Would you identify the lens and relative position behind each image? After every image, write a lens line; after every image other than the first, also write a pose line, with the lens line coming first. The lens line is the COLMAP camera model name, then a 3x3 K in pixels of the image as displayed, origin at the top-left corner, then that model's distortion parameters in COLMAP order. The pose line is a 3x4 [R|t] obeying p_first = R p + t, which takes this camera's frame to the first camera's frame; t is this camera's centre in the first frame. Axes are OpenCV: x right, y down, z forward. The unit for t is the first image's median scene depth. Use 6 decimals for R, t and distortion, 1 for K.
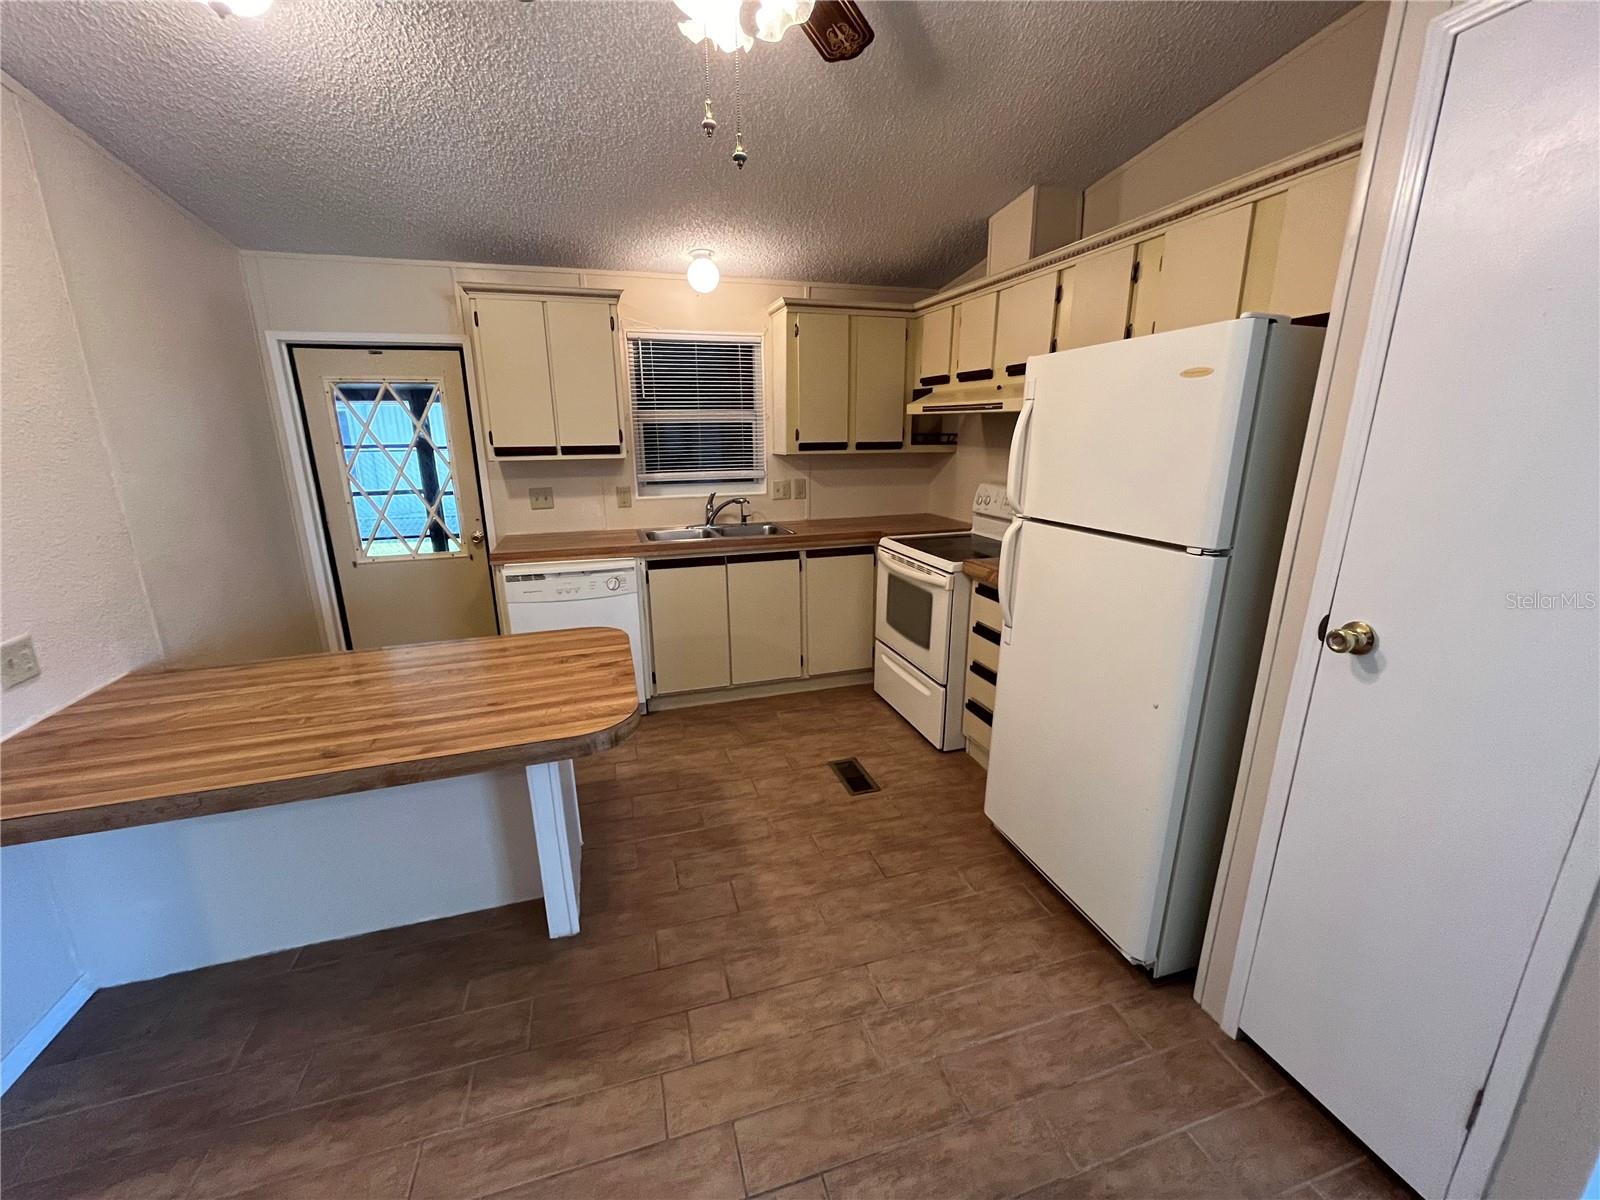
lens RADIAL K [[639.2, 0, 799.6], [0, 639.2, 599.0], [0, 0, 1]] dist [-0.004369, -0.000027]
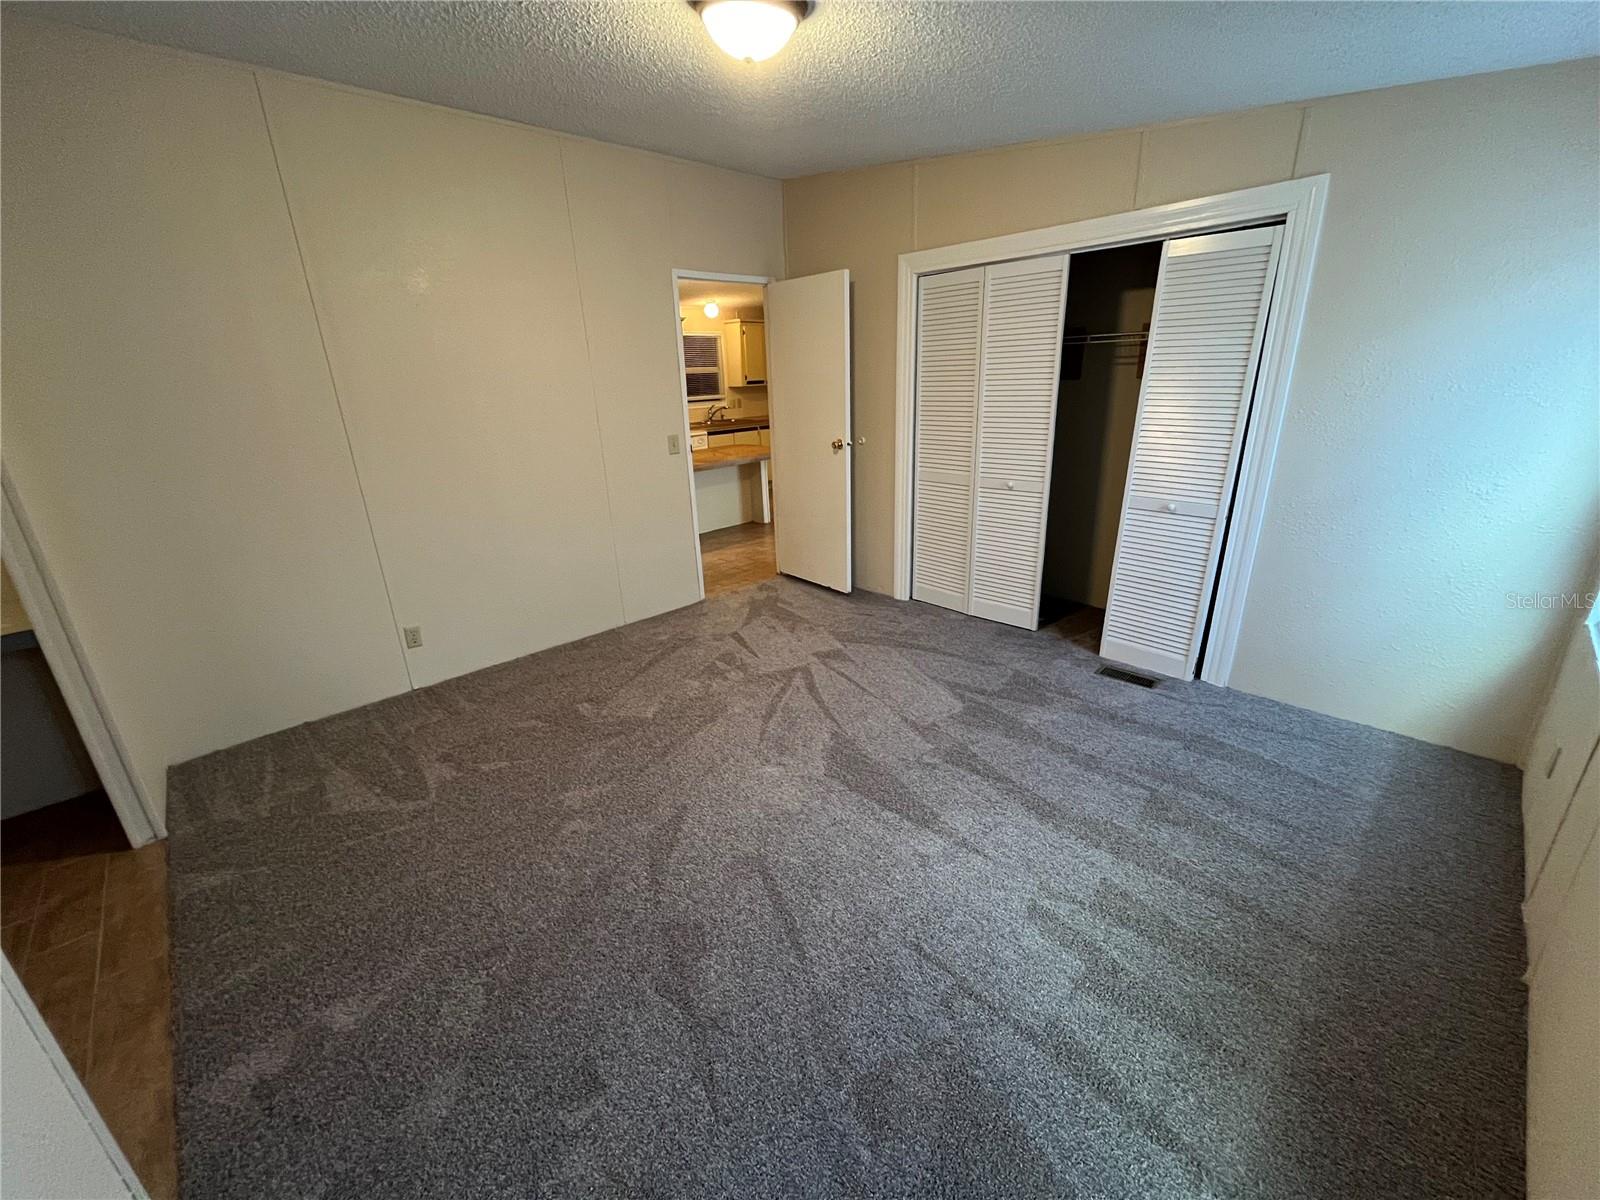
lens RADIAL K [[639.2, 0, 799.6], [0, 639.2, 597.7], [0, 0, 1]] dist [-0.004369, -0.000027]
pose [[0.894852, -0.163732, 0.415249, -0.910202], [0.134915, 0.985995, 0.098039, 0.326085], [-0.425486, -0.031707, 0.904409, -1.190246]]
